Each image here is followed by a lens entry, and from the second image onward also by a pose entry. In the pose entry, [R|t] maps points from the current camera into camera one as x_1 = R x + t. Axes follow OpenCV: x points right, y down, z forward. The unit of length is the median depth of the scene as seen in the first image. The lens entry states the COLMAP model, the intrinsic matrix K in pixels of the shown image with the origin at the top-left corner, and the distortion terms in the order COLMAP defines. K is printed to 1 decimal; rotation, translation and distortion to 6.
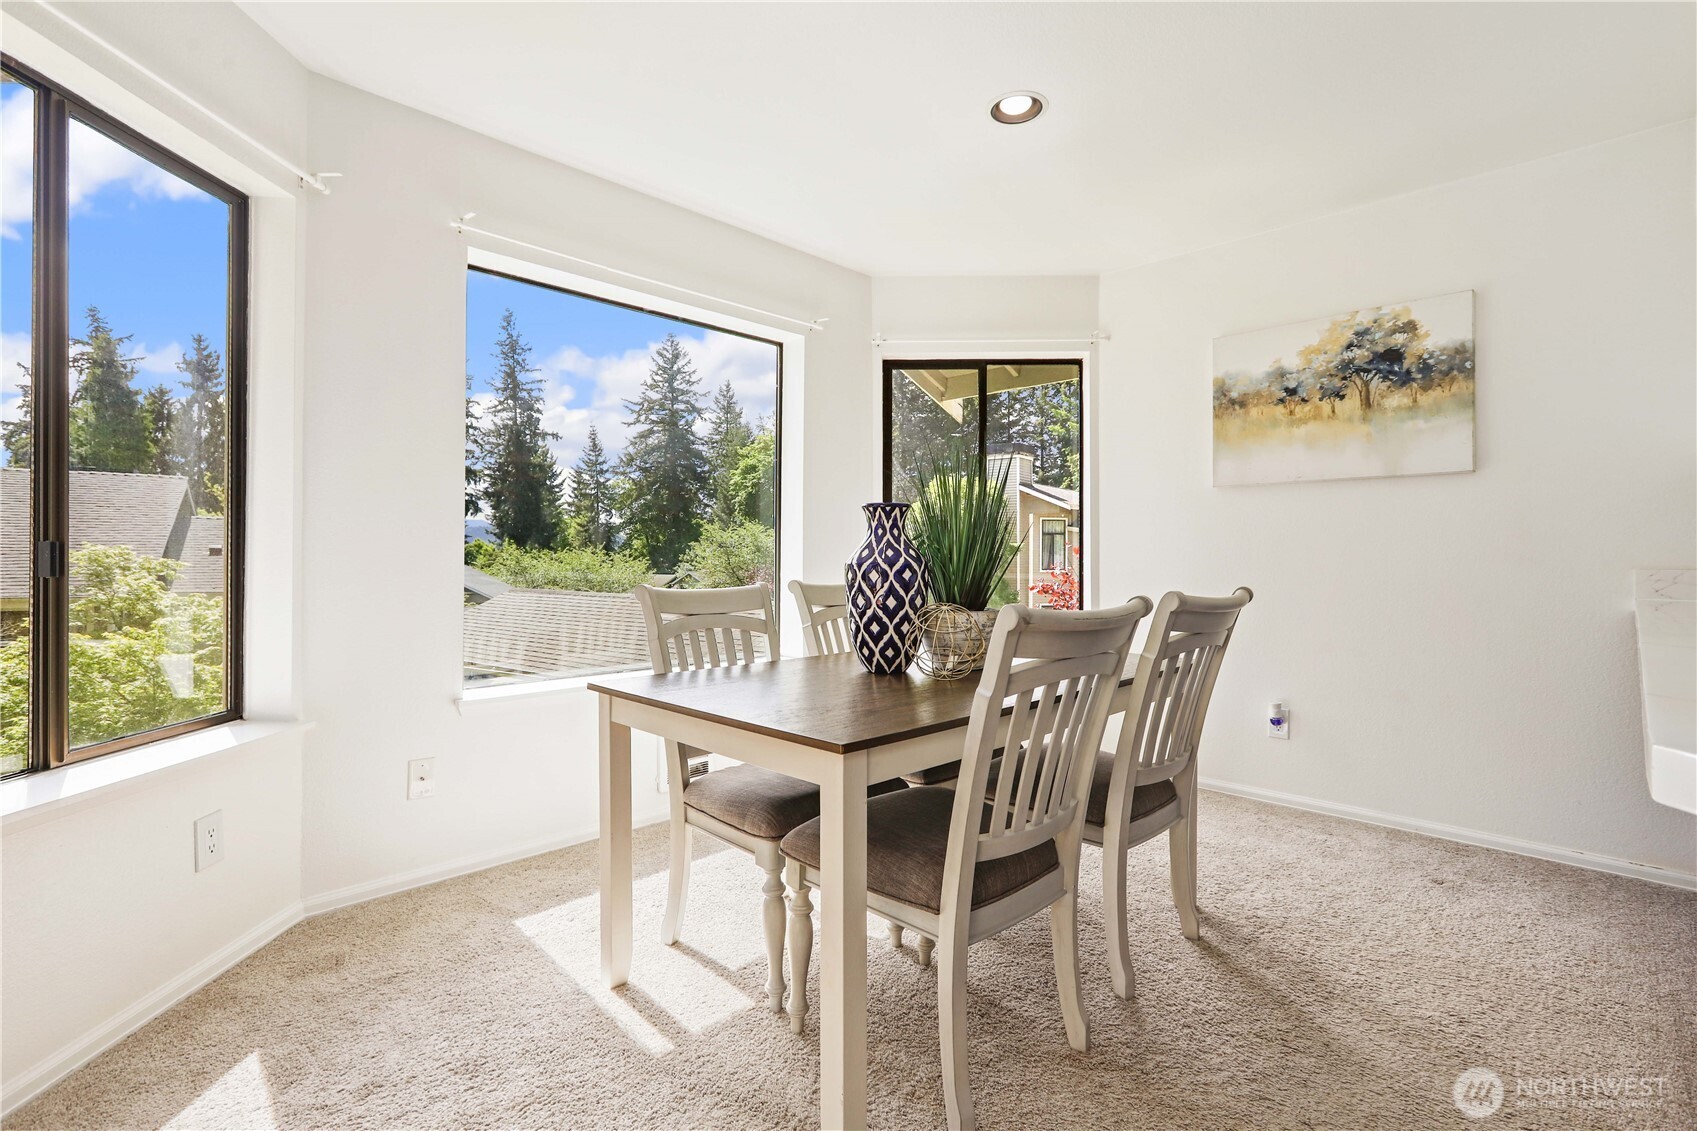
lens RADIAL K [[783.8, 0, 848.3], [0, 783.8, 554.1], [0, 0, 1]] dist [-0.010312, 0.005110]
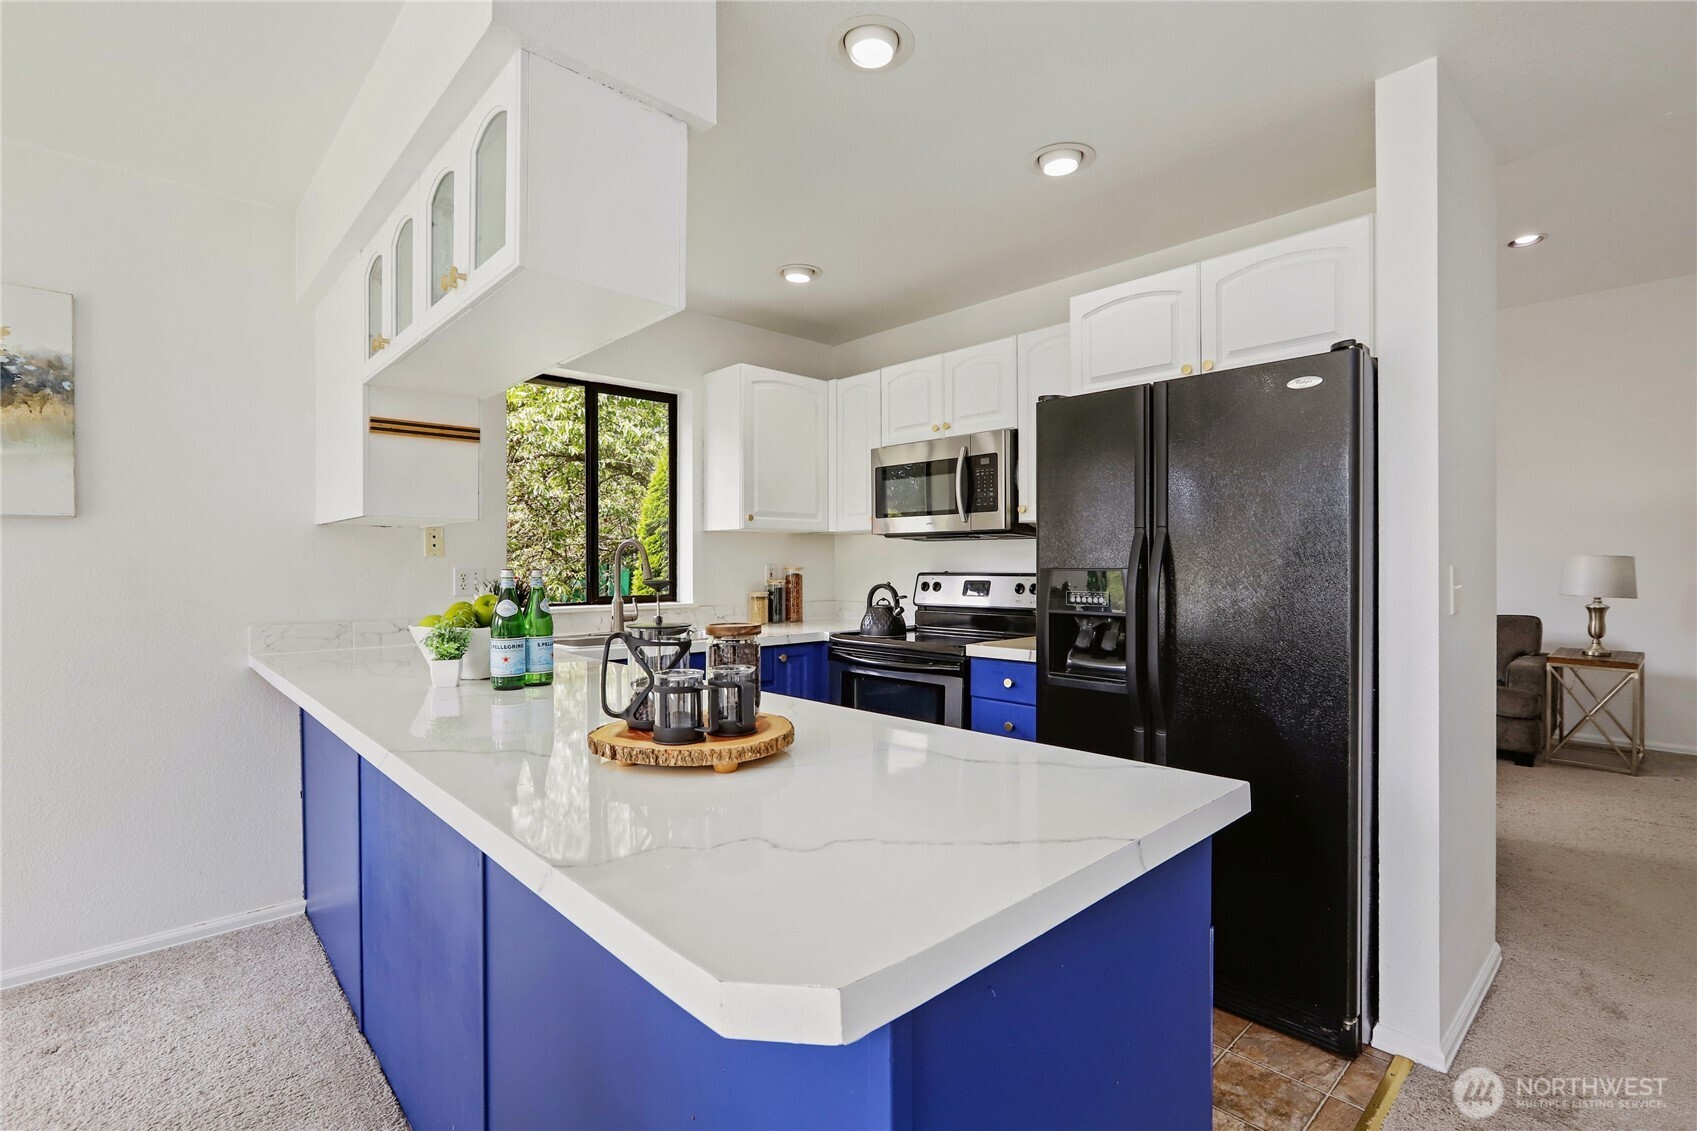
lens RADIAL K [[783.8, 0, 853.6], [0, 783.8, 570.1], [0, 0, 1]] dist [-0.010312, 0.005110]
pose [[0.030355, -0.012995, 0.999455, 0.008343], [0.001471, 0.999915, 0.012957, -0.057827], [-0.999538, 0.001077, 0.030371, 0.152991]]
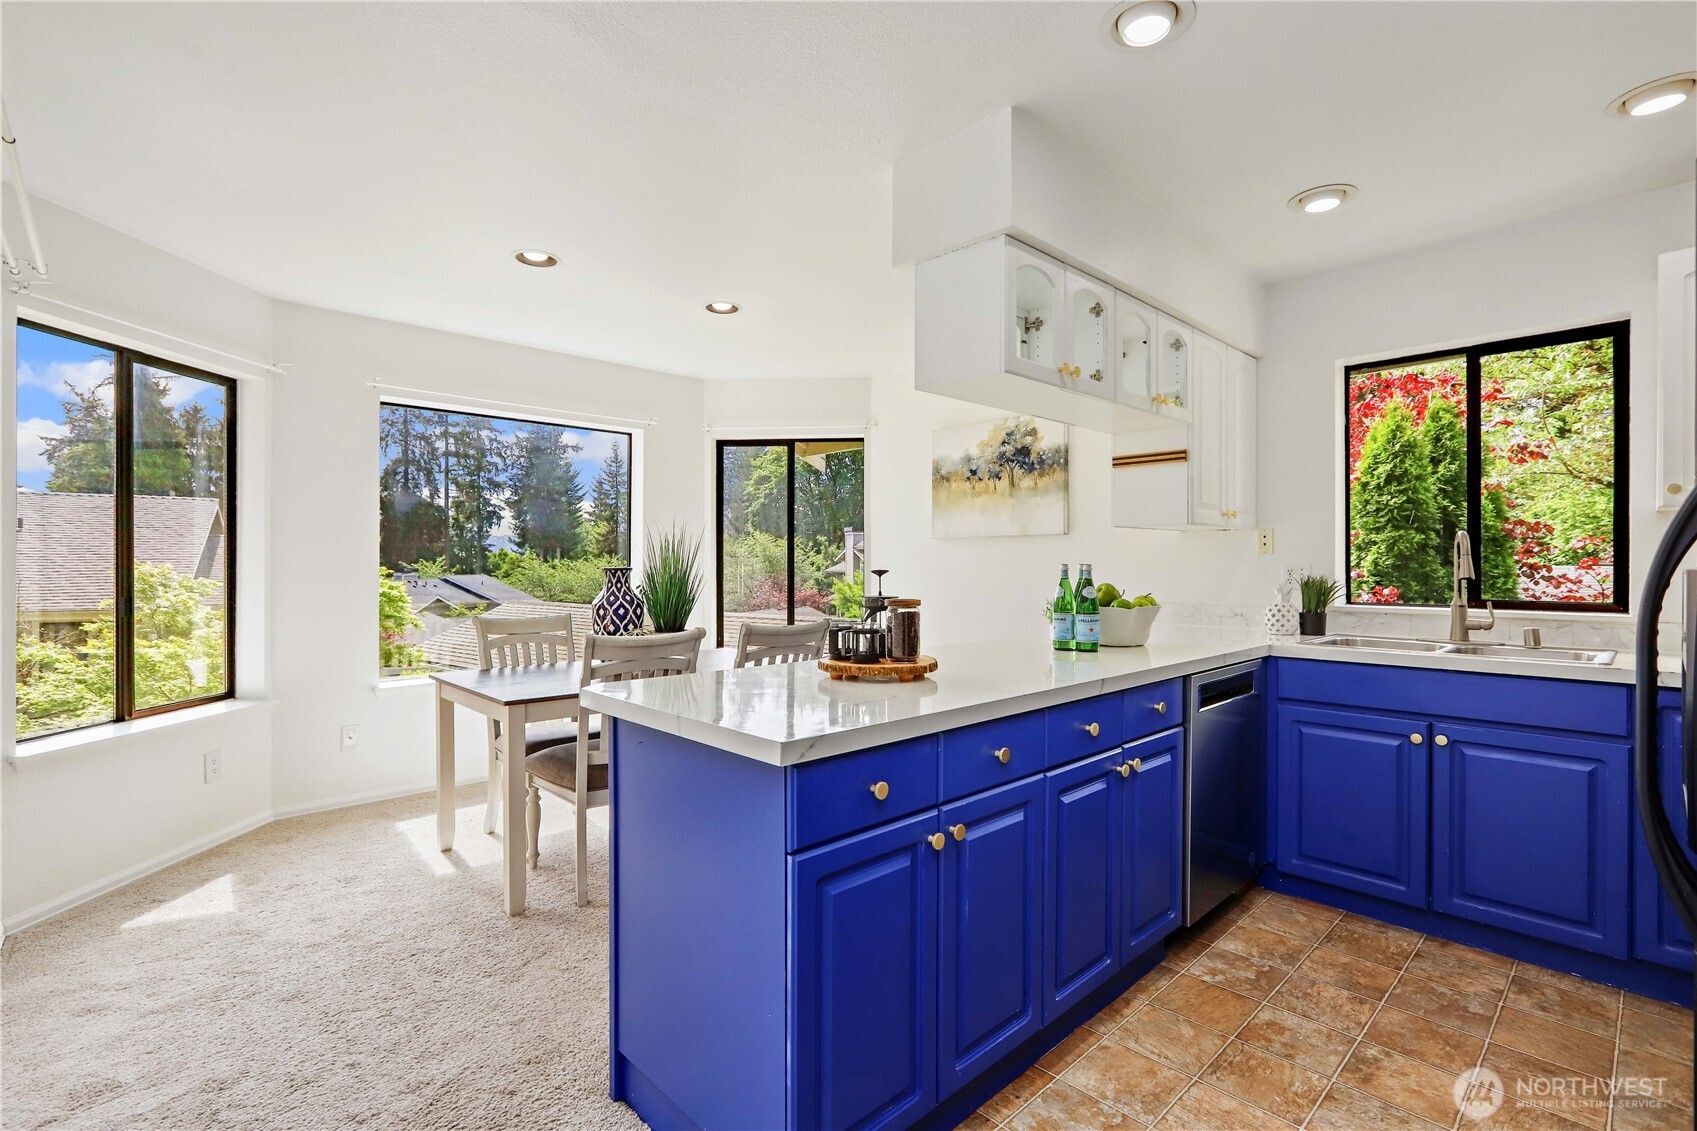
lens RADIAL K [[783.8, 0, 855.1], [0, 783.8, 563.9], [0, 0, 1]] dist [-0.010312, 0.005110]
pose [[0.999692, -0.003512, -0.024565, 0.424385], [0.003632, 0.999982, 0.004830, -0.055878], [0.024548, -0.004918, 0.999687, -0.453784]]
